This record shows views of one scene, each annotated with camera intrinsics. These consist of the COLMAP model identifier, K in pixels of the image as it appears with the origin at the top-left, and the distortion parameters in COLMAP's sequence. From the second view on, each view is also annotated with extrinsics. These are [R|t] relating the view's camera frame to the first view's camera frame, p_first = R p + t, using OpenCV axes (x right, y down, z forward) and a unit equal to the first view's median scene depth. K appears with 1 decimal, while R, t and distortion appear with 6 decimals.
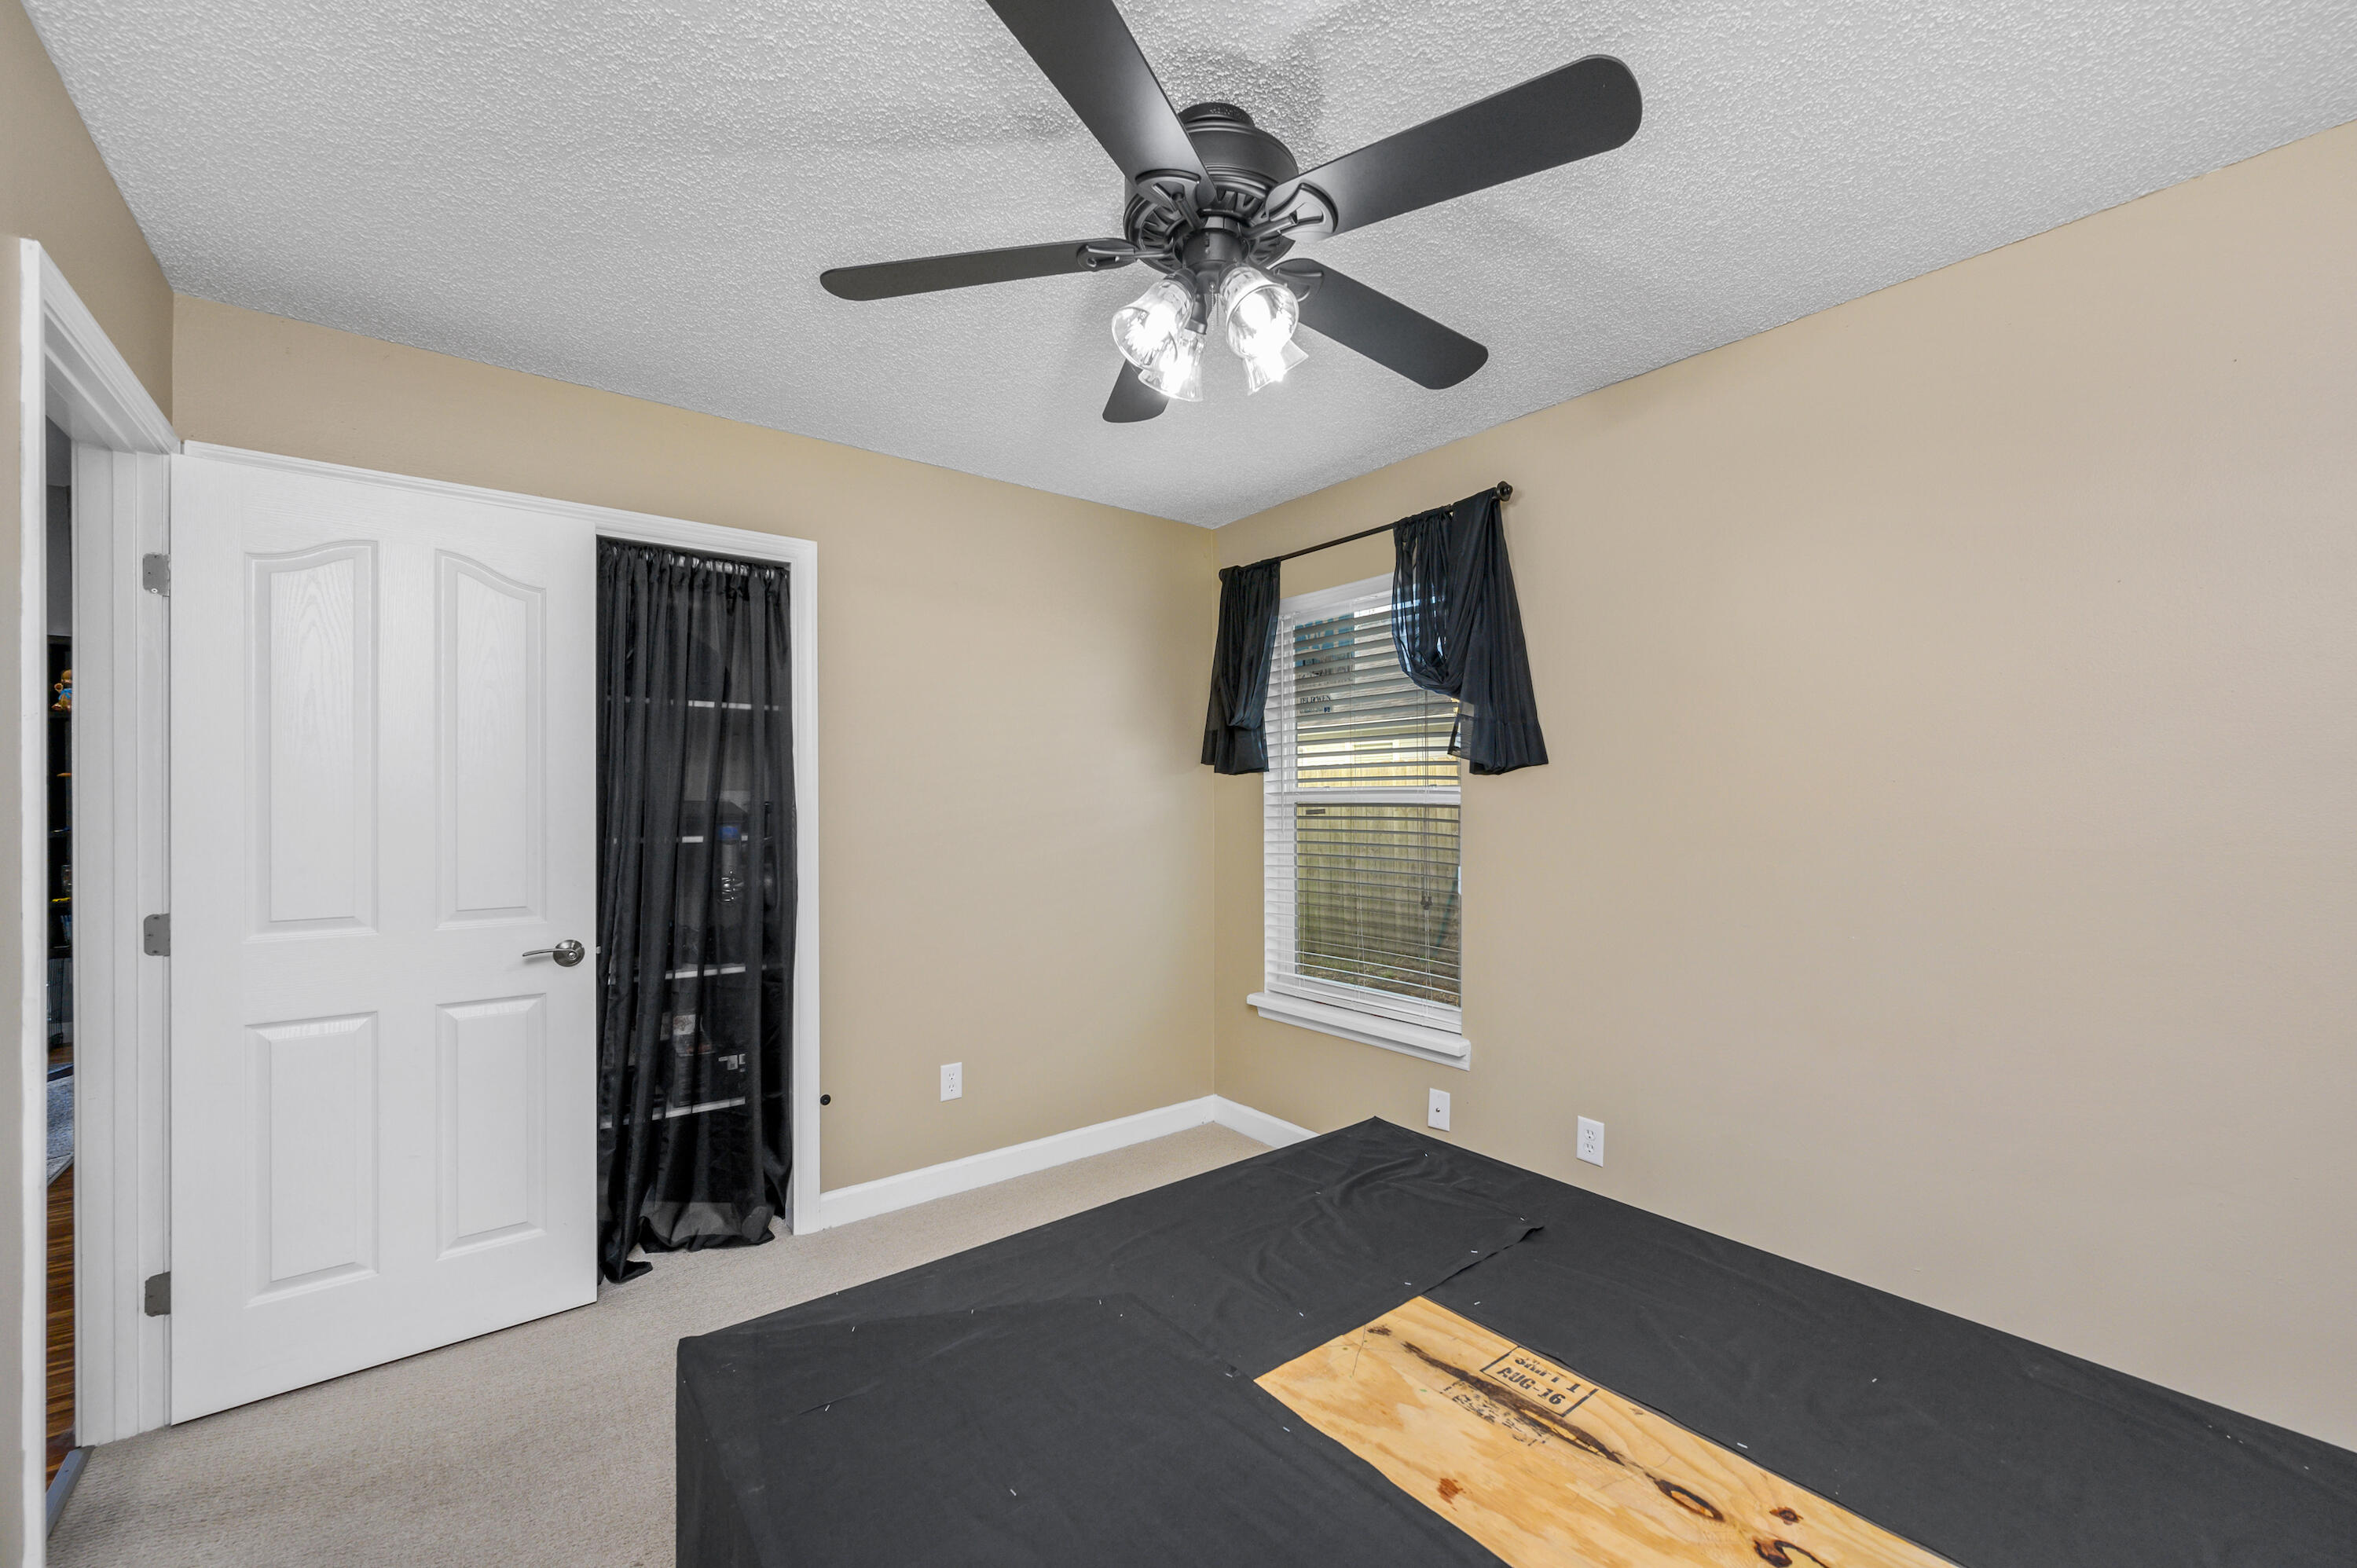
lens RADIAL K [[936.7, 0, 1186.8], [0, 936.7, 800.2], [0, 0, 1]] dist [0.000509, 0.000273]
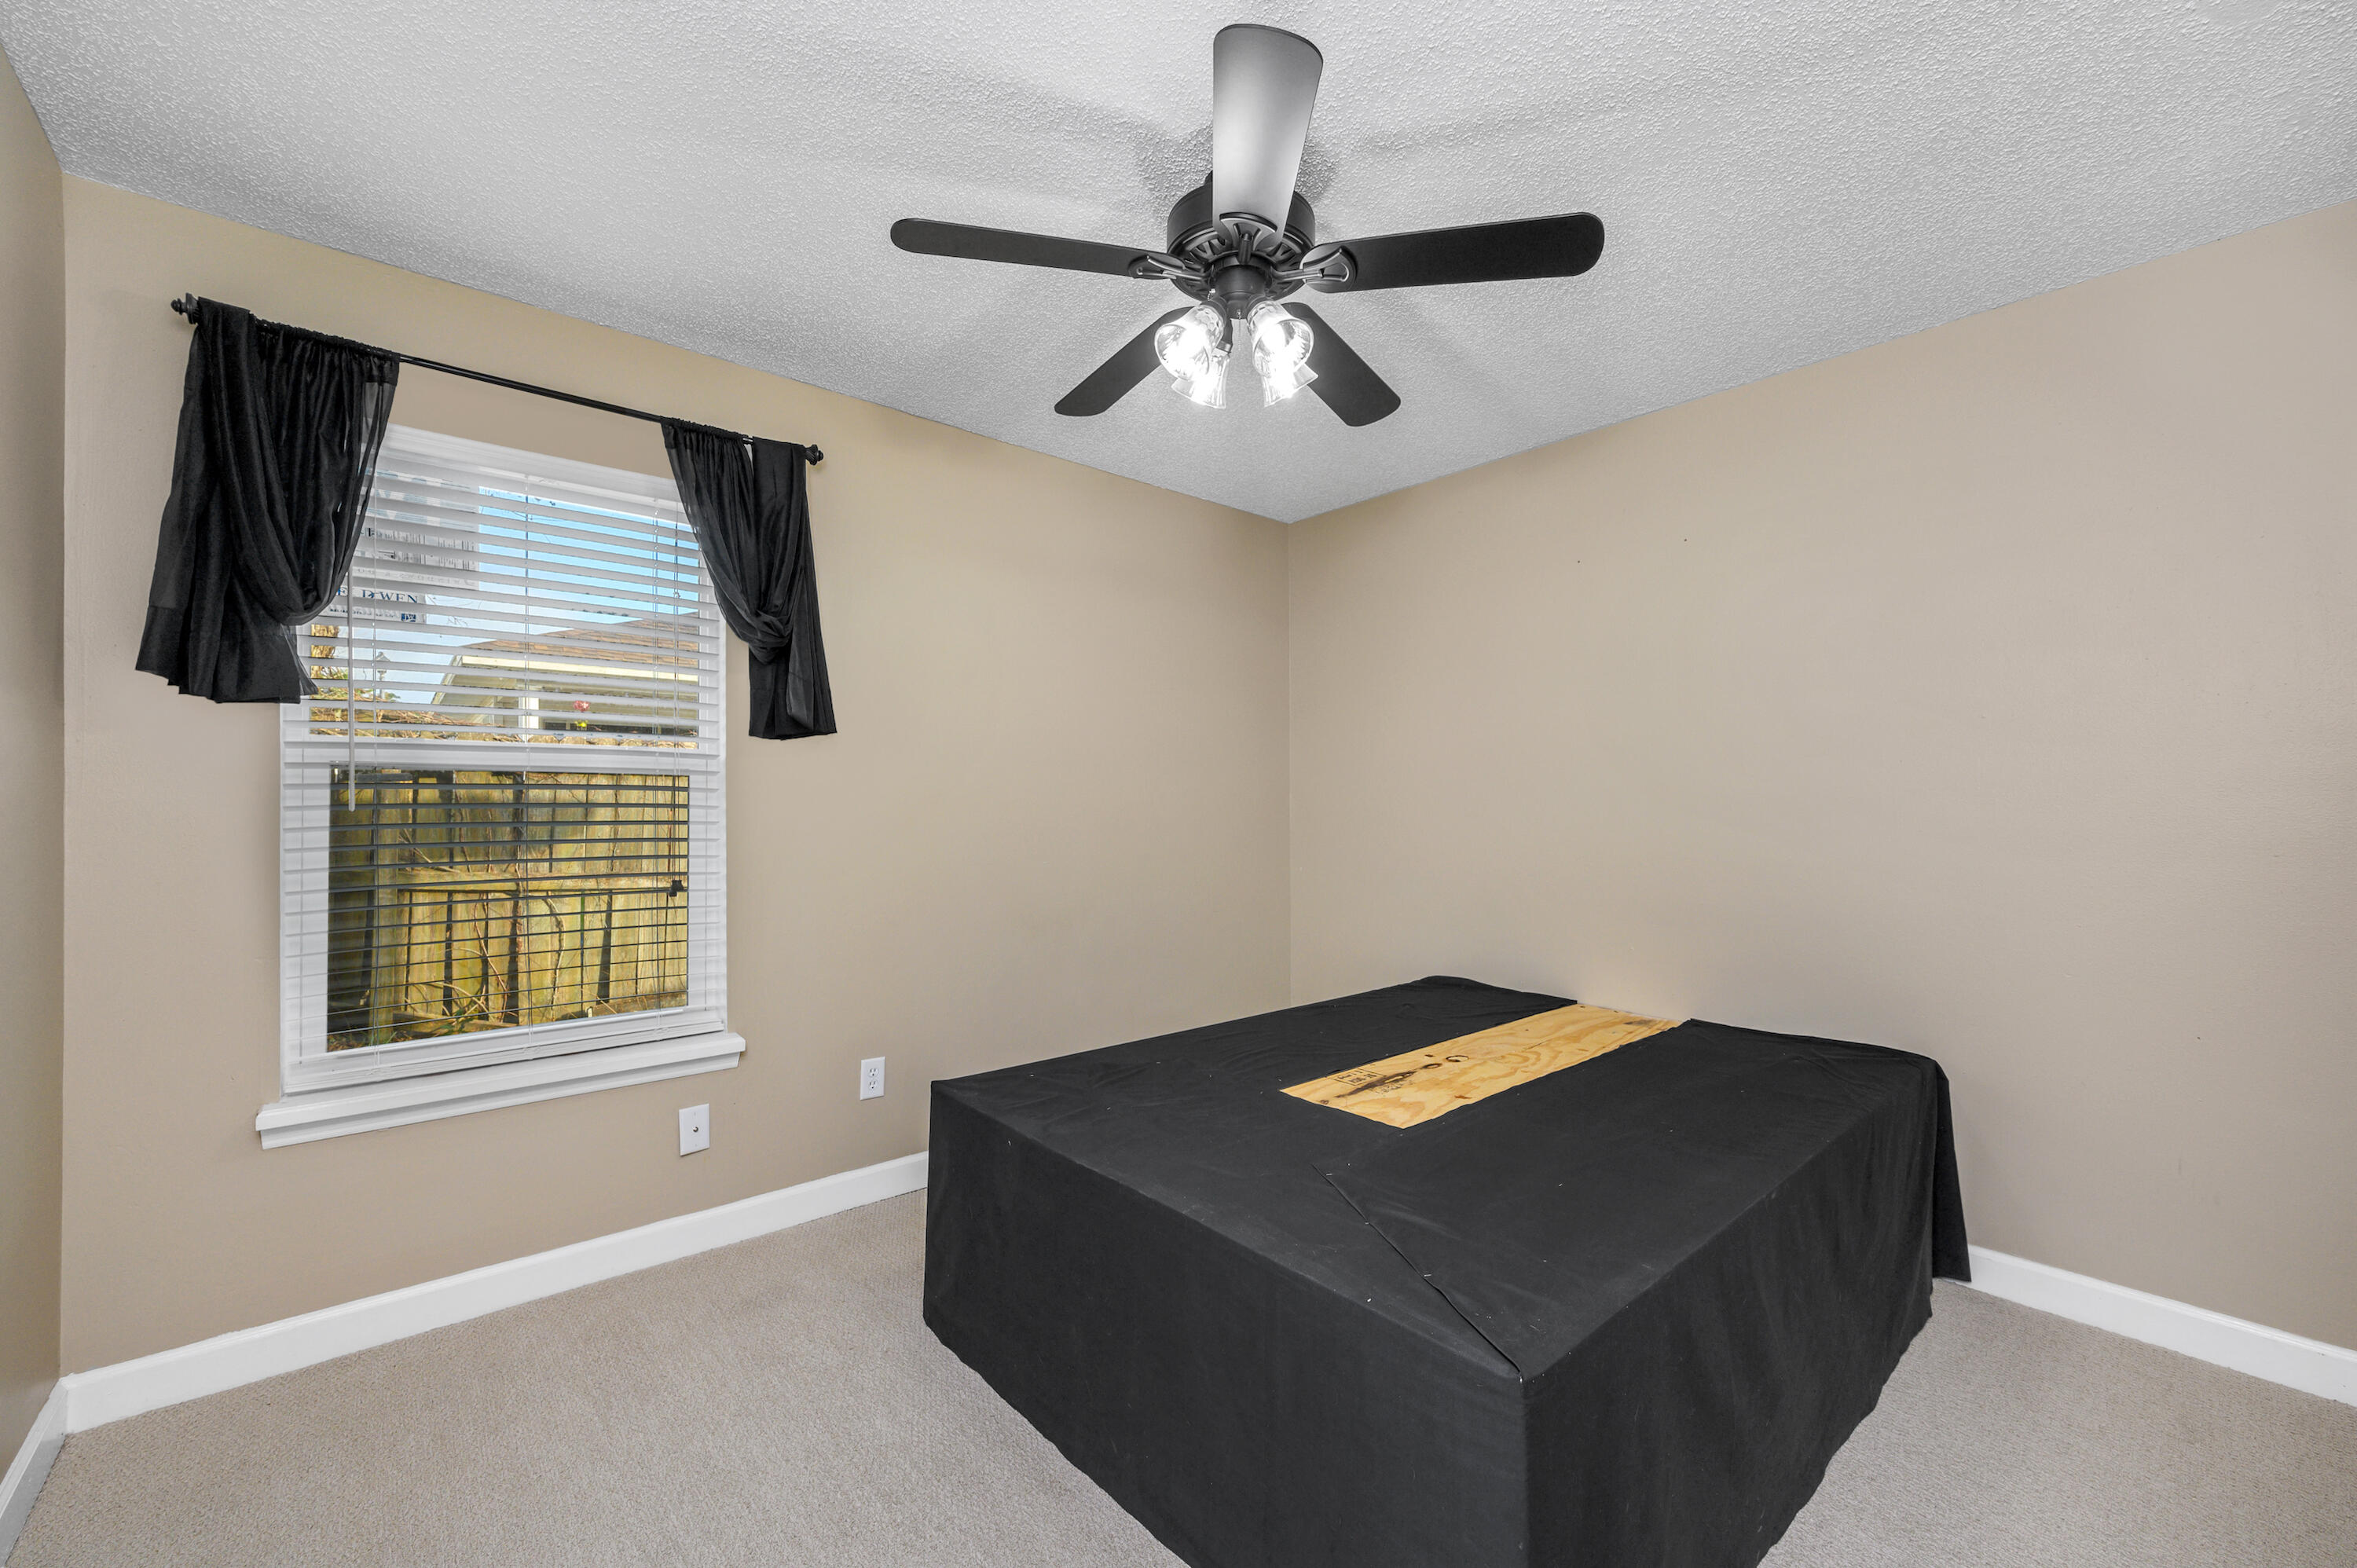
lens RADIAL K [[936.7, 0, 1186.8], [0, 936.7, 800.2], [0, 0, 1]] dist [0.000509, 0.000273]
pose [[-0.048184, 0.006778, 0.998815, -1.342998], [-0.002437, 0.999973, -0.006903, 0.081591], [-0.998835, -0.002766, -0.048166, 1.316966]]
